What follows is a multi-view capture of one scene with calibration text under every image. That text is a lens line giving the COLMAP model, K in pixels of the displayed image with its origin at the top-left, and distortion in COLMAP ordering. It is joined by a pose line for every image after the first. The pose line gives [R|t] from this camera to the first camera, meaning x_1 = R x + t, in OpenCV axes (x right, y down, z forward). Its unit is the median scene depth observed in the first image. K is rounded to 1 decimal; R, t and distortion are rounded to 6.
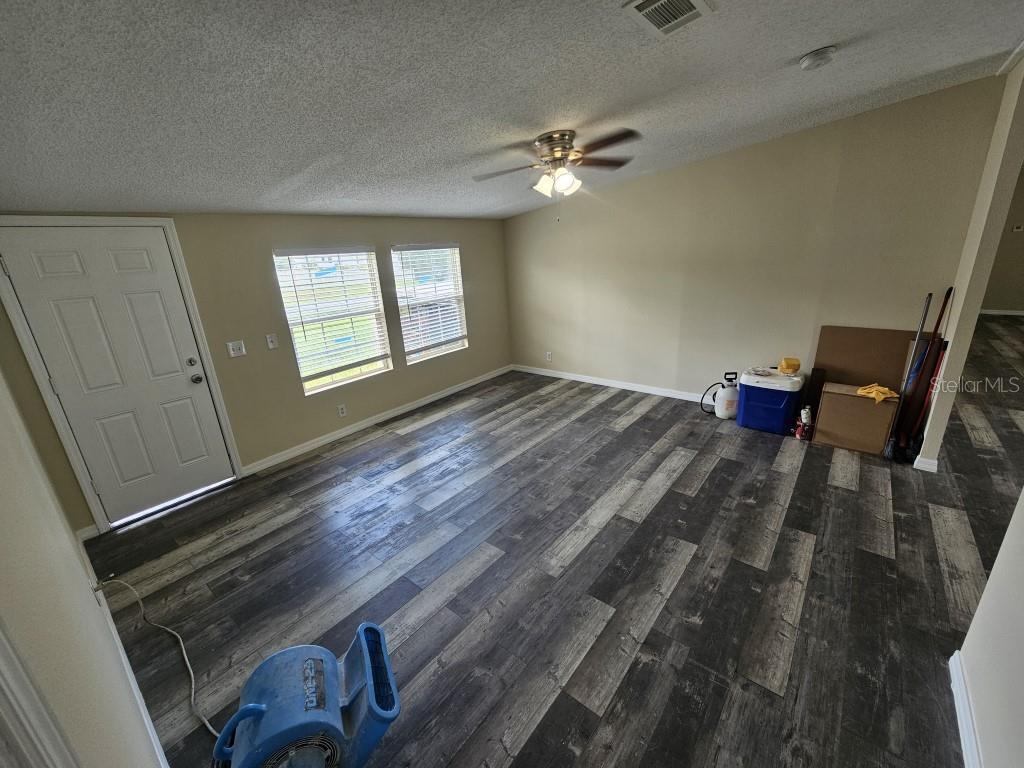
lens RADIAL K [[418.1, 0, 509.8], [0, 418.1, 385.9], [0, 0, 1]] dist [-0.002725, 0.000205]
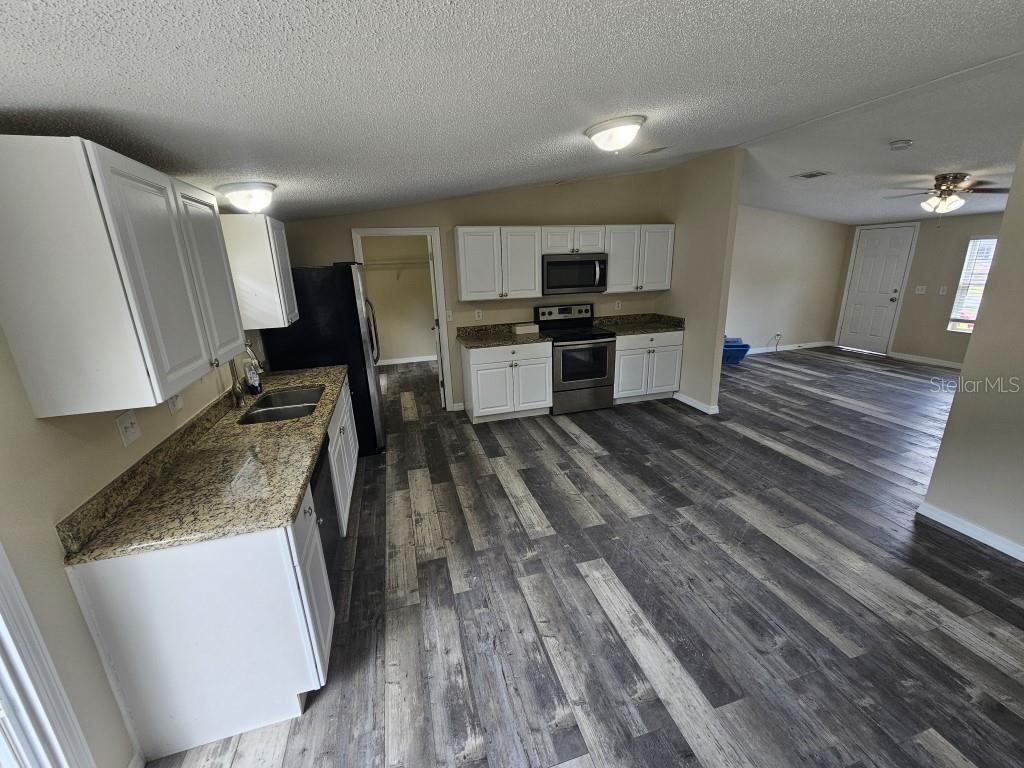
lens RADIAL K [[420.9, 0, 512.0], [0, 420.9, 384.0], [0, 0, 1]] dist [-0.002238, 0.000588]
pose [[-0.564628, 0.300835, -0.768566, 1.857465], [-0.199093, 0.854061, 0.480564, -0.257665], [0.800973, 0.424356, -0.422333, 0.483306]]
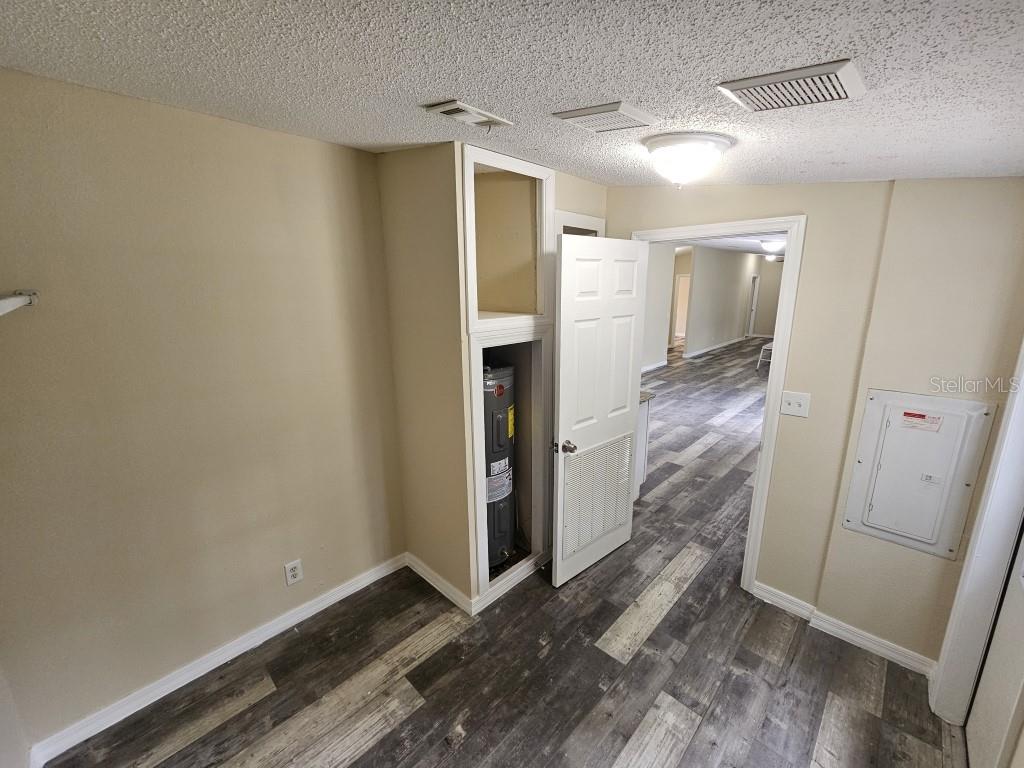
lens RADIAL K [[420.9, 0, 512.0], [0, 420.9, 384.0], [0, 0, 1]] dist [-0.002238, 0.000588]
pose [[0.995939, 0.063719, -0.063609, 0.720383], [-0.069166, 0.993763, -0.087466, 0.331681], [0.057639, 0.091511, 0.994135, -1.131986]]
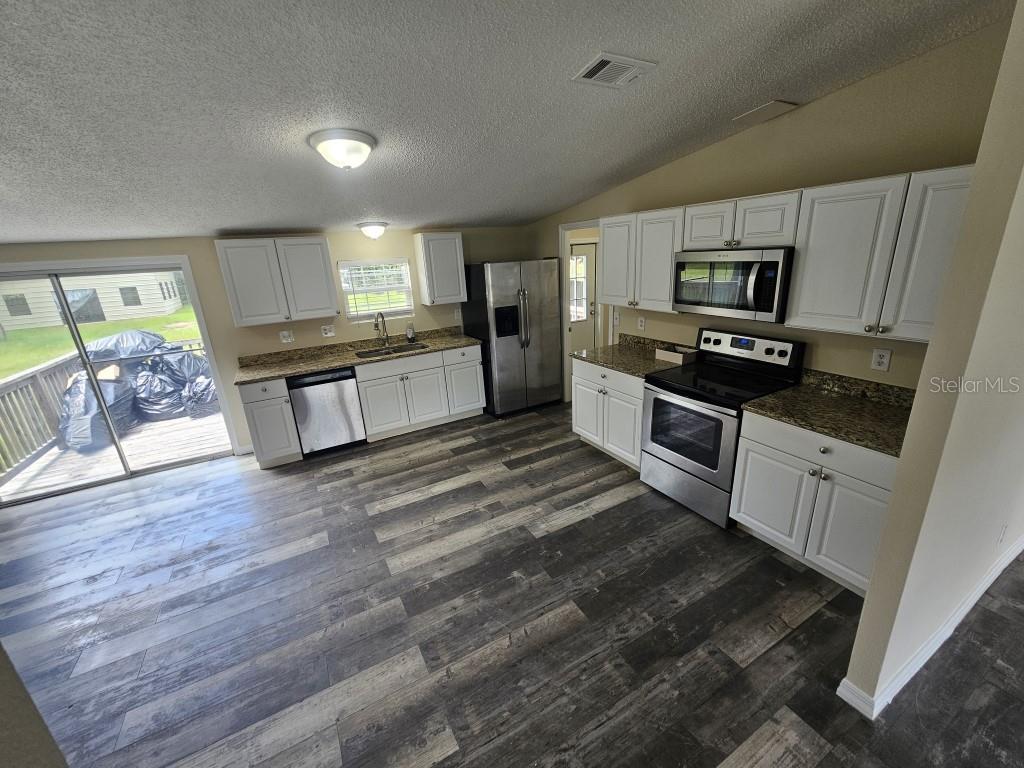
lens RADIAL K [[418.1, 0, 509.8], [0, 418.1, 385.9], [0, 0, 1]] dist [-0.002725, 0.000205]
pose [[-0.921709, -0.011998, 0.387696, 0.705856], [0.219115, 0.808658, 0.545950, -0.308254], [-0.320064, 0.588157, -0.742718, 0.734030]]
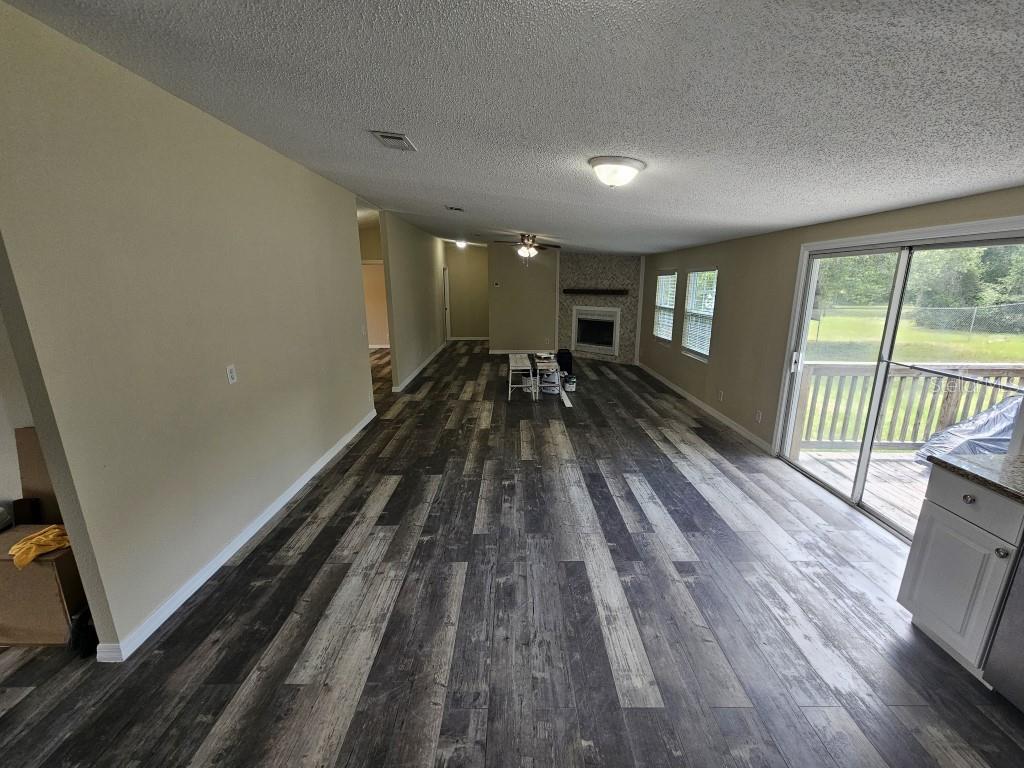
lens RADIAL K [[420.9, 0, 512.0], [0, 420.9, 384.0], [0, 0, 1]] dist [-0.002238, 0.000588]
pose [[0.776015, -0.104920, 0.621926, 0.974228], [0.166664, 0.985129, -0.041765, -0.066100], [-0.608296, 0.136063, 0.781961, 0.088559]]
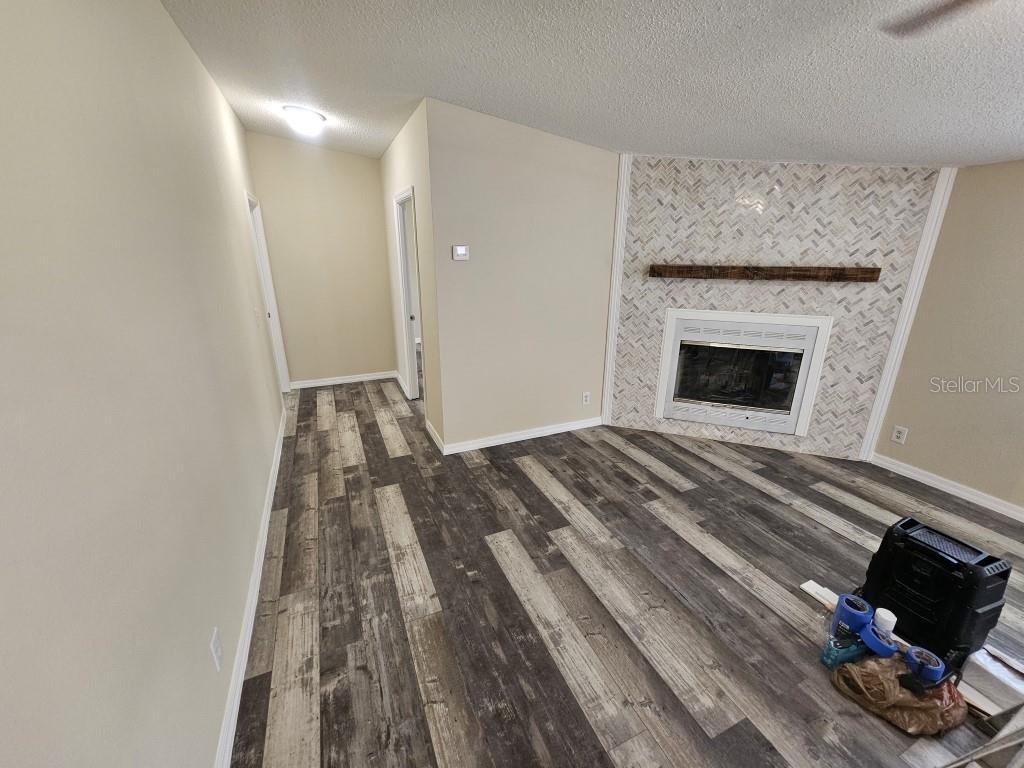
lens RADIAL K [[418.1, 0, 509.8], [0, 418.1, 385.9], [0, 0, 1]] dist [-0.002725, 0.000205]
pose [[0.450247, -0.236935, 0.860895, 1.883440], [0.260572, 0.957049, 0.127120, -0.640365], [-0.854038, 0.167089, 0.492647, 1.700732]]
